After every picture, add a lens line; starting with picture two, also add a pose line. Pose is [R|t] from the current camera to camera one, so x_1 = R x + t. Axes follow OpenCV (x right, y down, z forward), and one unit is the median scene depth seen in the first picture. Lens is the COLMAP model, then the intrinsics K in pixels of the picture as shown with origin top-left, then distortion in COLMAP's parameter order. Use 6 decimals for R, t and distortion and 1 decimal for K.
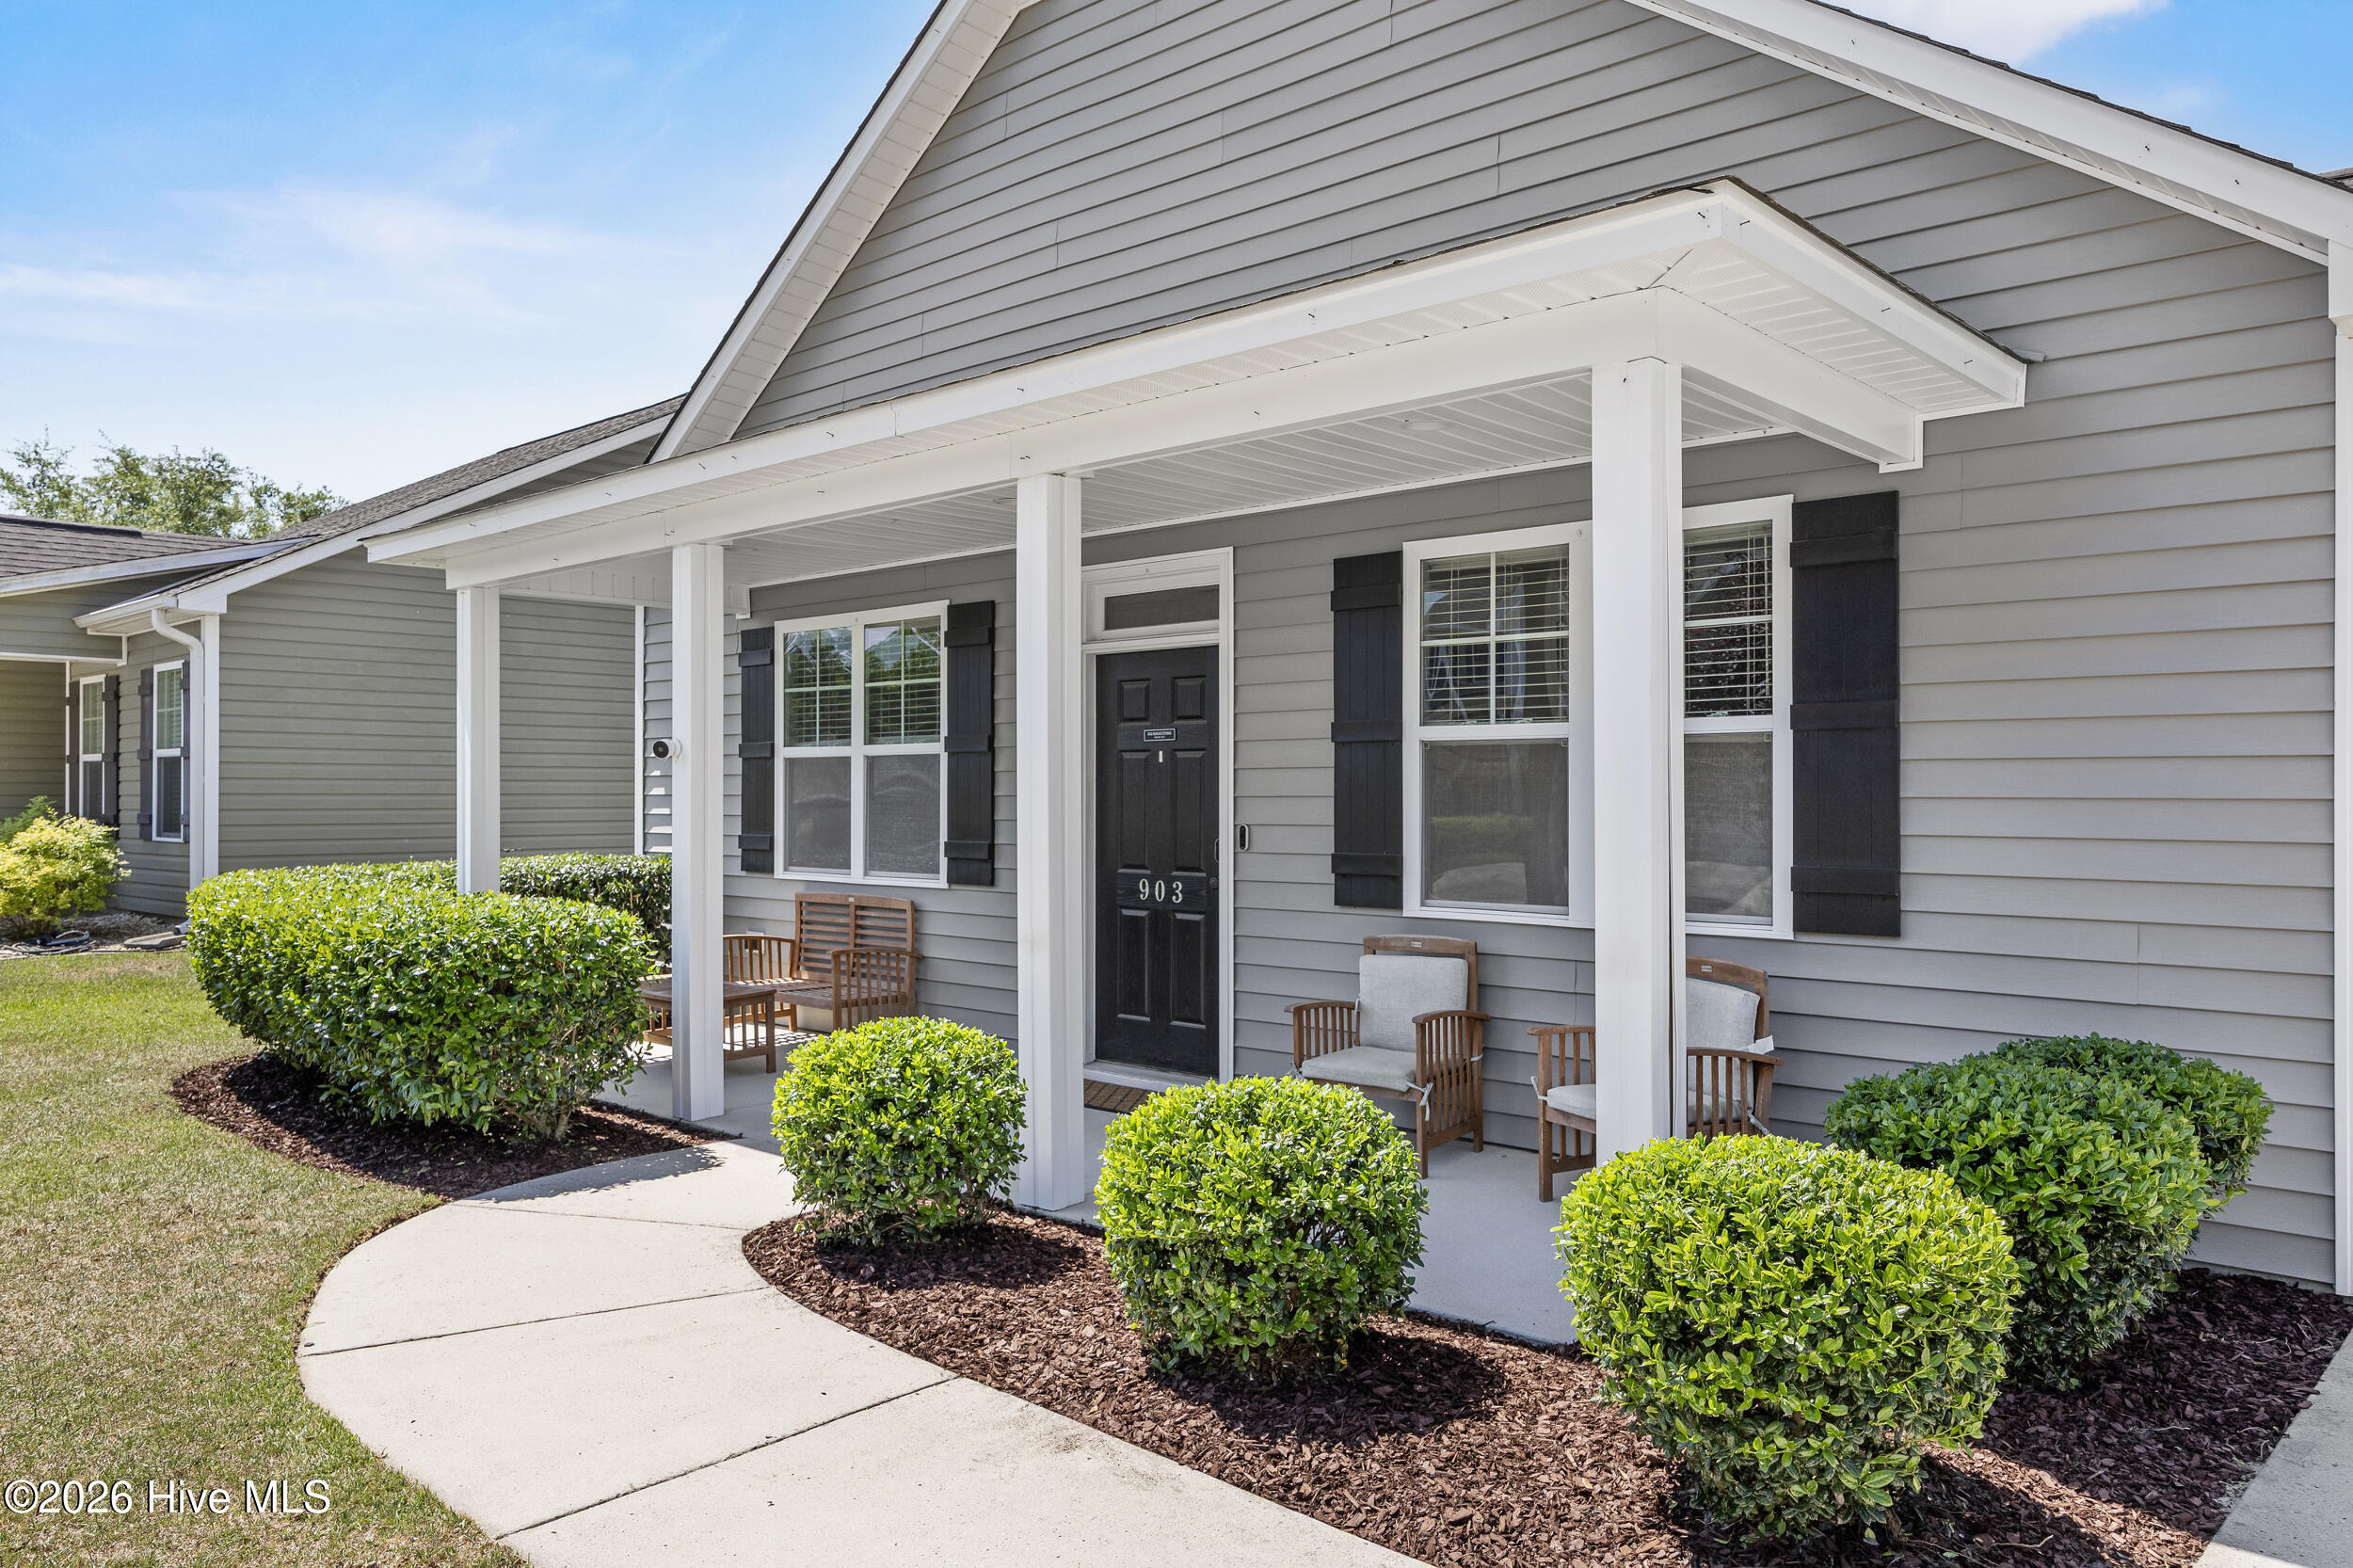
lens RADIAL K [[1655.2, 0, 1181.0], [0, 1655.2, 799.1], [0, 0, 1]] dist [-0.001927, -0.005306]
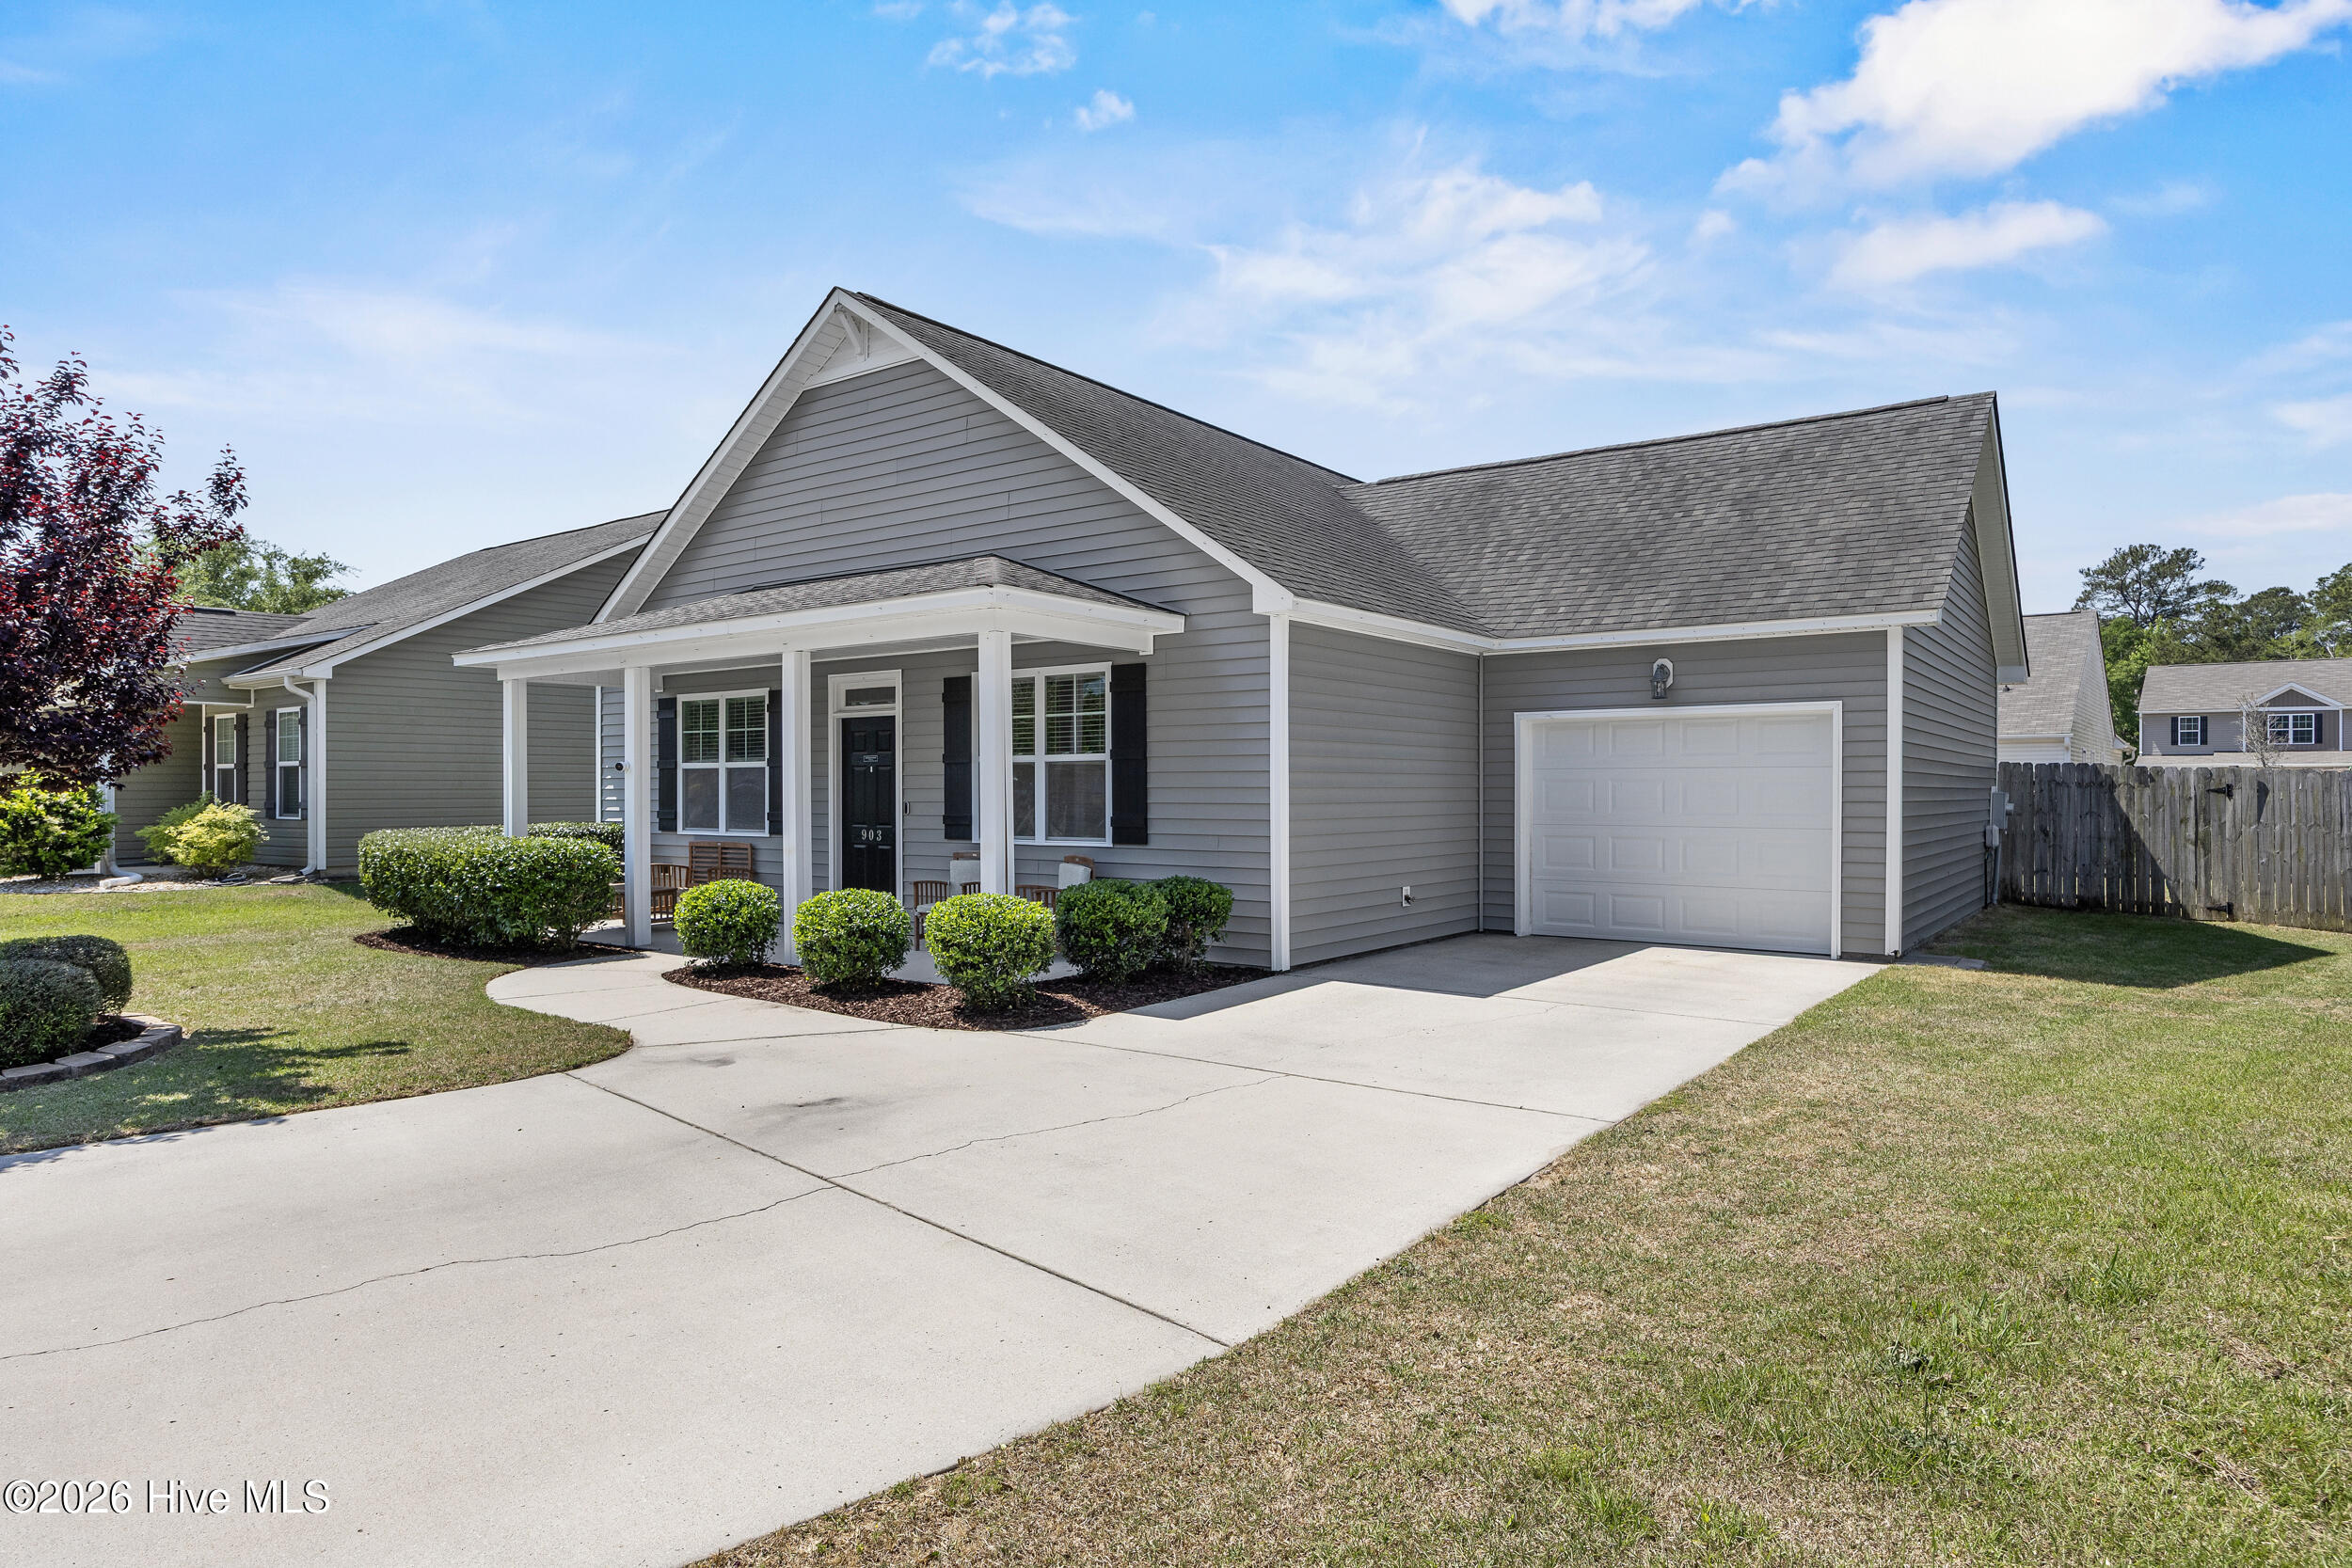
lens RADIAL K [[1352.7, 0, 1167.4], [0, 1352.7, 792.1], [0, 0, 1]] dist [-0.012751, 0.001061]
pose [[0.994624, -0.003343, 0.103501, 0.172003], [0.003353, 0.999994, 0.000077, 0.003597], [-0.103500, 0.000271, 0.994629, -0.669794]]
